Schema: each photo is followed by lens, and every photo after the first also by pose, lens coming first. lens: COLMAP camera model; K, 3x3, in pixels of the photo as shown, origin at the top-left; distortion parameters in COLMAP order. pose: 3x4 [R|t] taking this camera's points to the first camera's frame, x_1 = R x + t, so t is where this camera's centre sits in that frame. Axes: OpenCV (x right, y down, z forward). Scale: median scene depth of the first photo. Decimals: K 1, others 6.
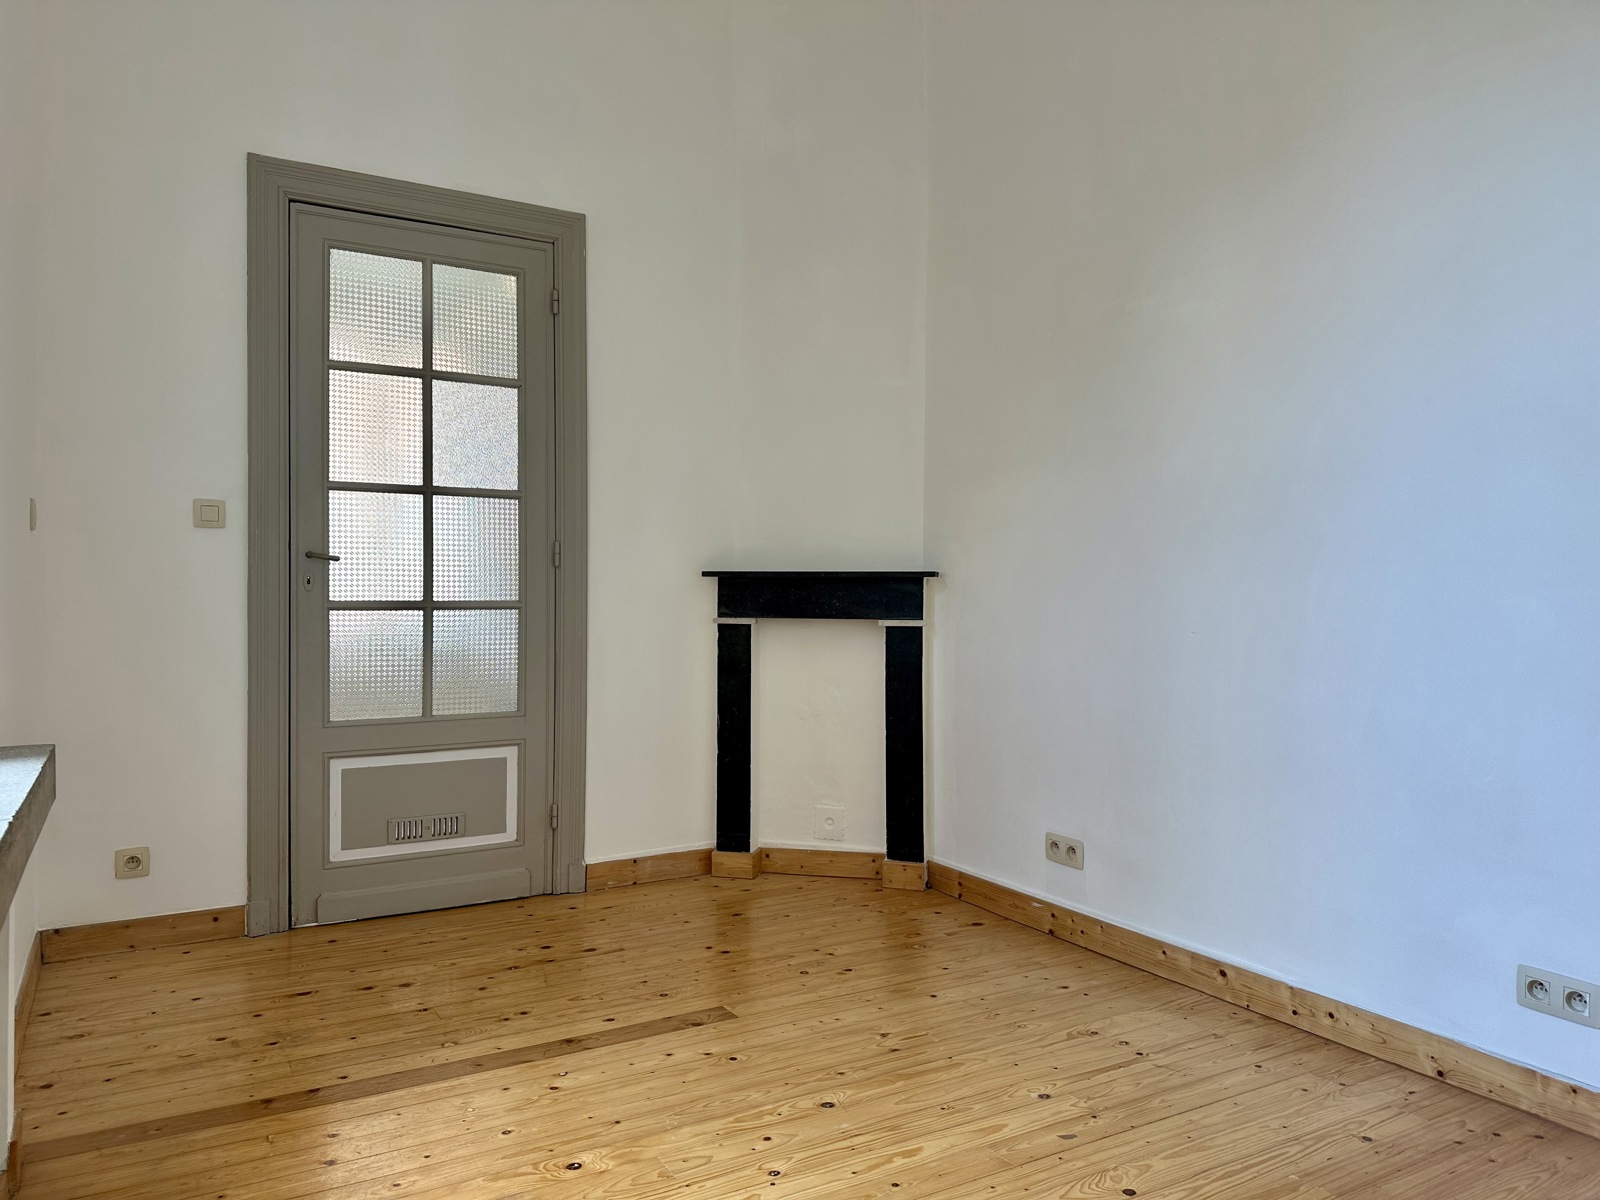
lens RADIAL K [[1120.5, 0, 793.8], [0, 1120.5, 608.2], [0, 0, 1]] dist [0.059656, -0.065090]
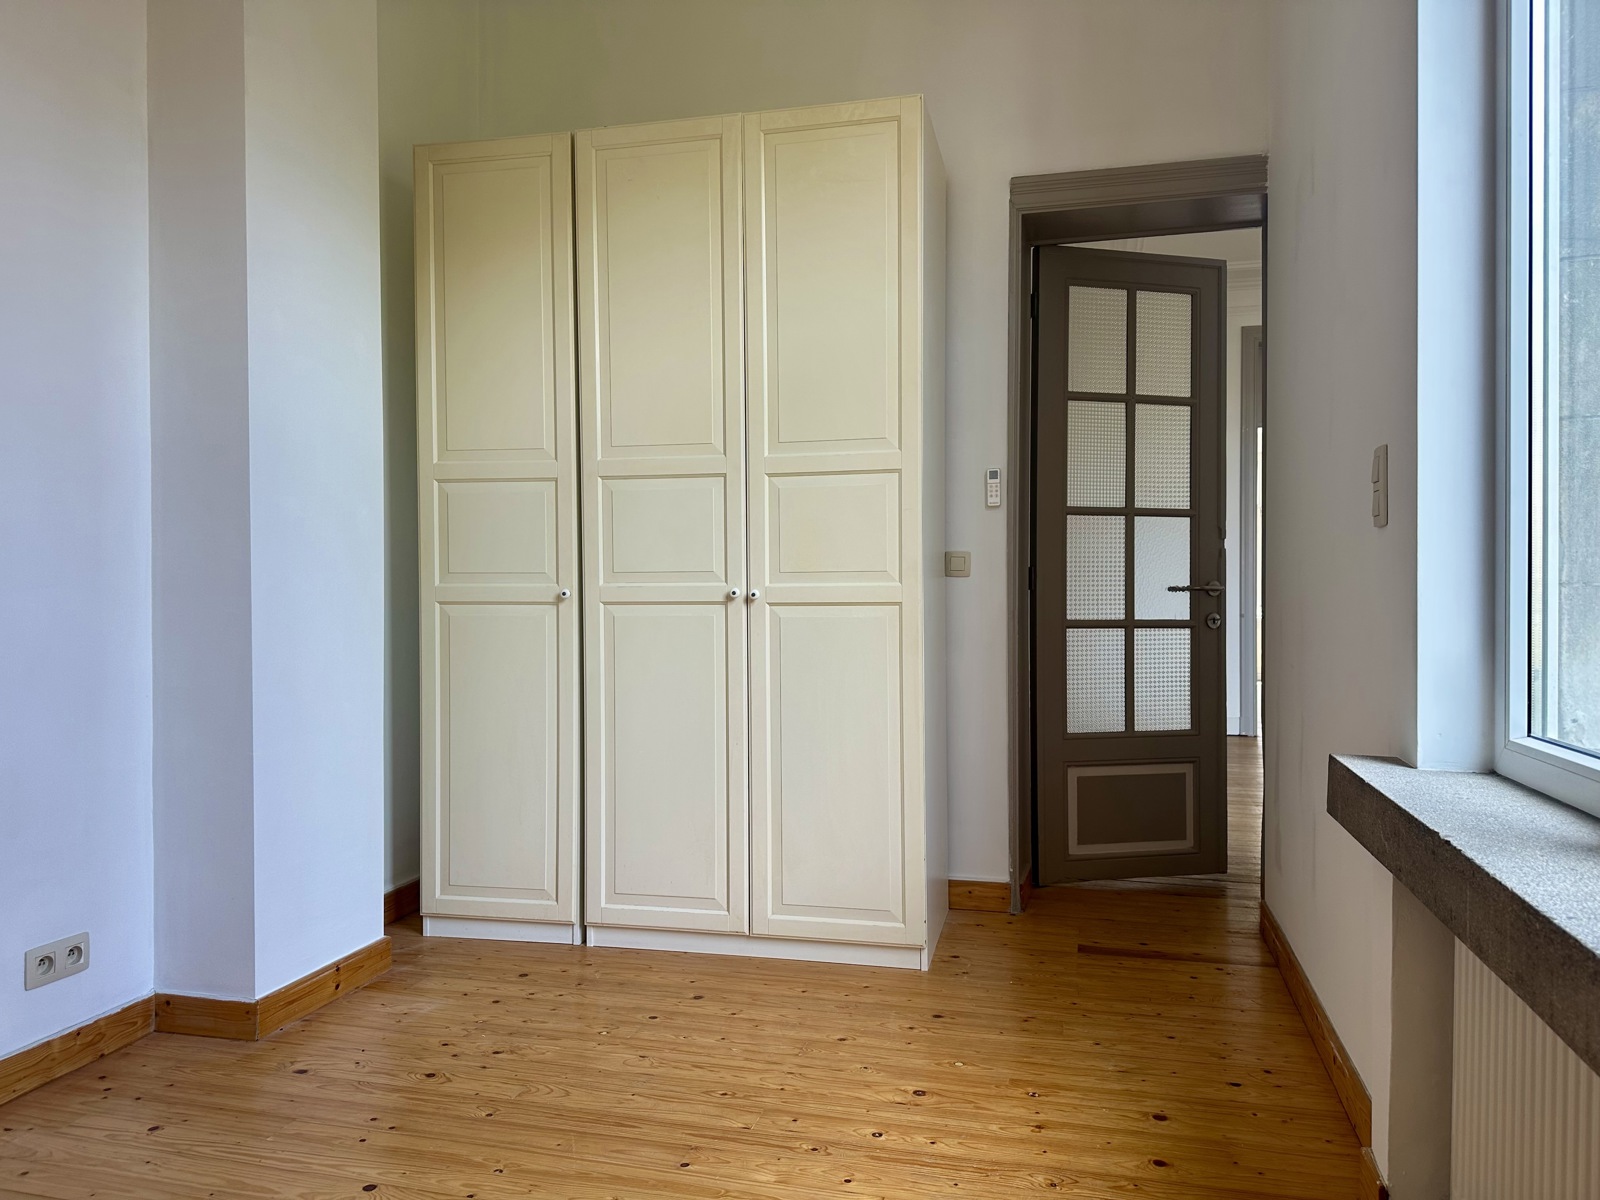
lens RADIAL K [[1103.7, 0, 805.8], [0, 1103.7, 608.4], [0, 0, 1]] dist [0.130716, -0.144997]
pose [[-0.710806, -0.011808, 0.703289, -0.524581], [0.006440, 0.999708, 0.023294, -0.015912], [-0.703358, 0.021086, -0.710523, 1.102339]]
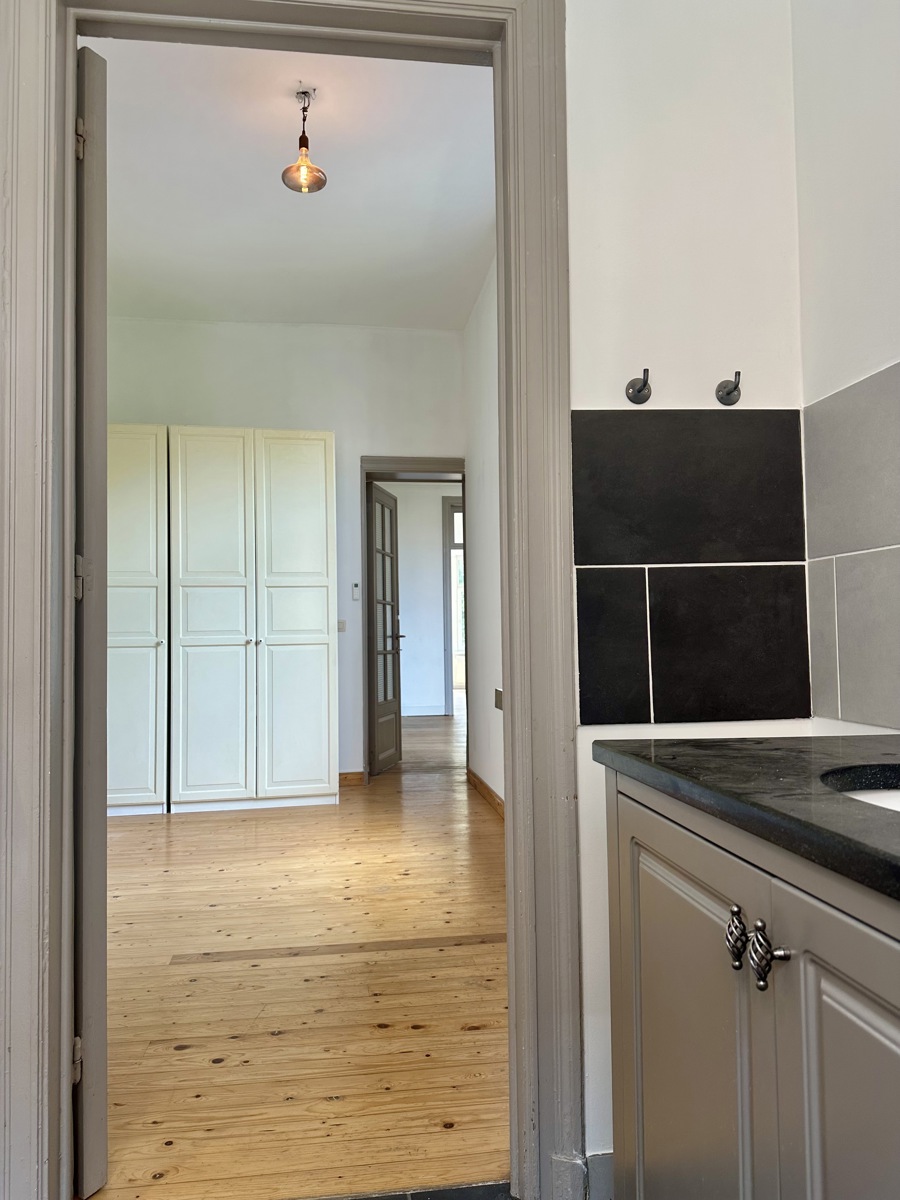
lens RADIAL K [[840.3, 0, 450.0], [0, 840.3, 600.0], [0, 0, 1]] dist [0.059656, -0.065090]
pose [[-0.926992, 0.024621, 0.374272, -0.826457], [0.013582, 0.999392, -0.032104, -0.030925], [-0.374835, -0.024677, -0.926763, 2.015178]]
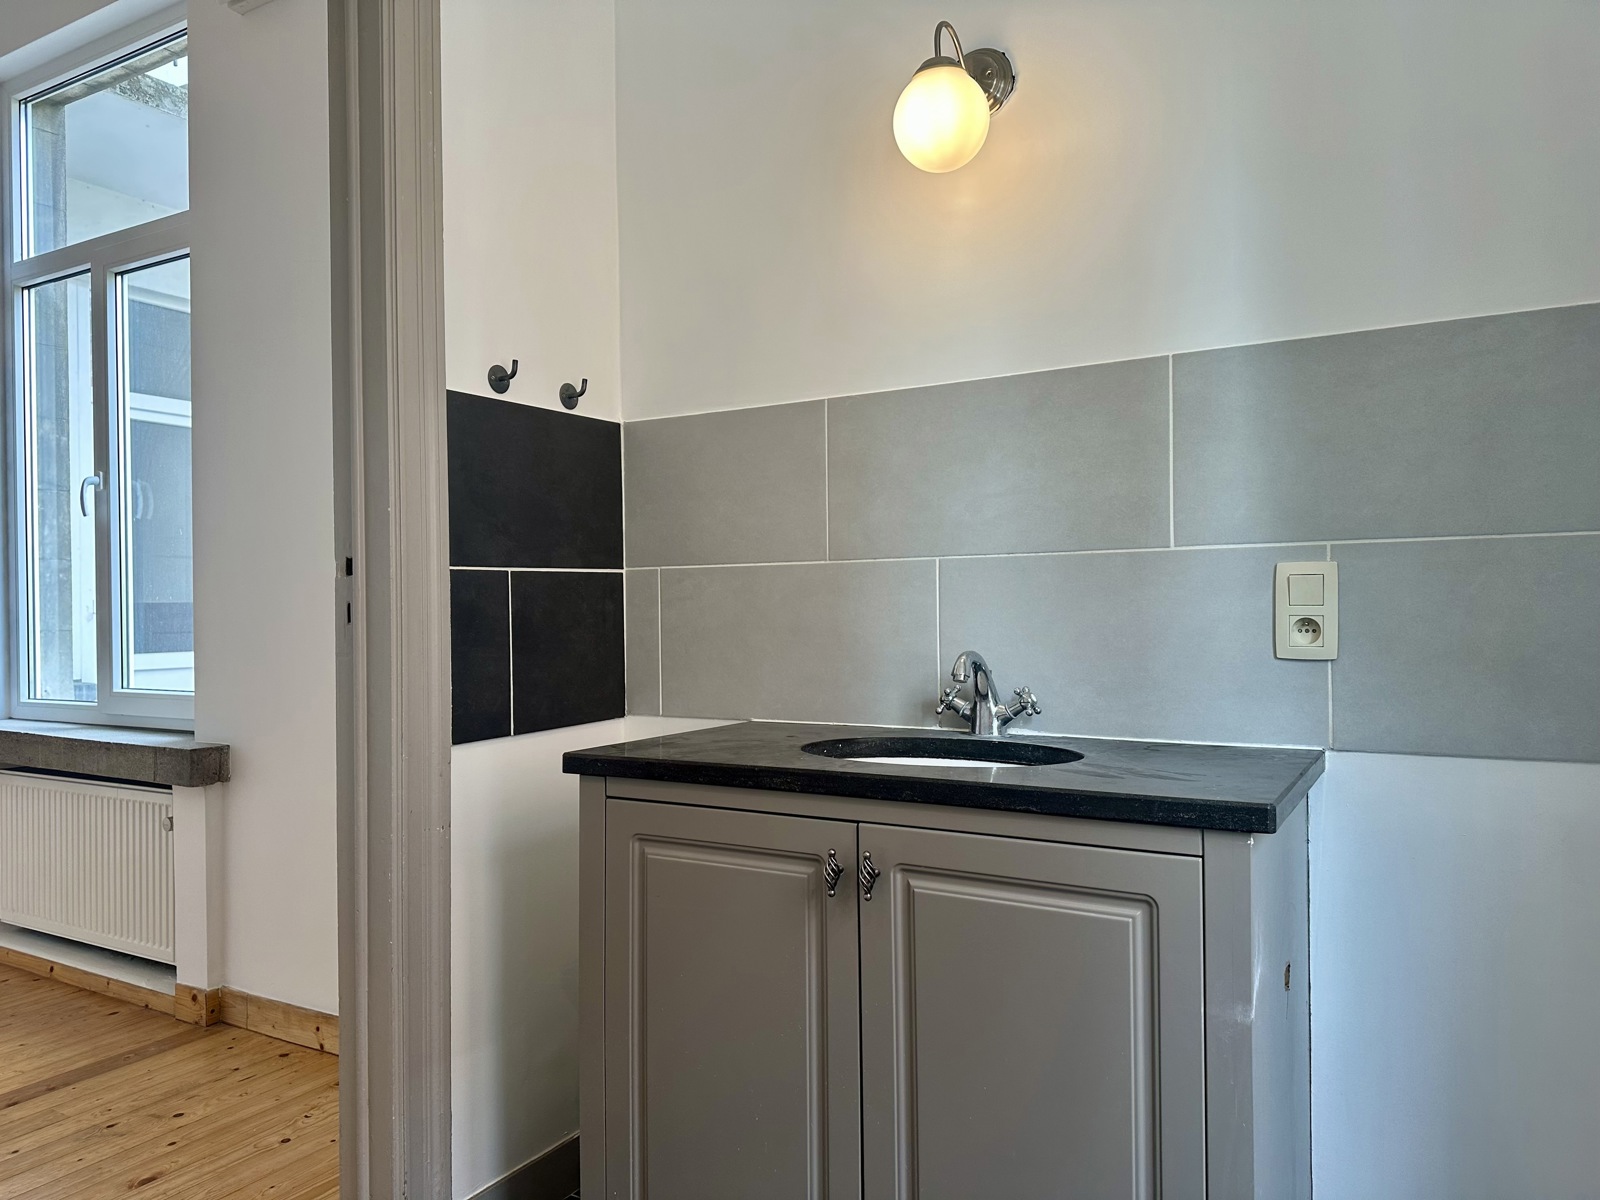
lens RADIAL K [[1088.1, 0, 796.9], [0, 1088.1, 607.8], [0, 0, 1]] dist [0.062906, -0.079904]
pose [[-0.859767, 0.005577, -0.510657, -0.502692], [0.003737, 0.999982, 0.004629, -0.050406], [0.510674, 0.002072, -0.859772, 2.143511]]
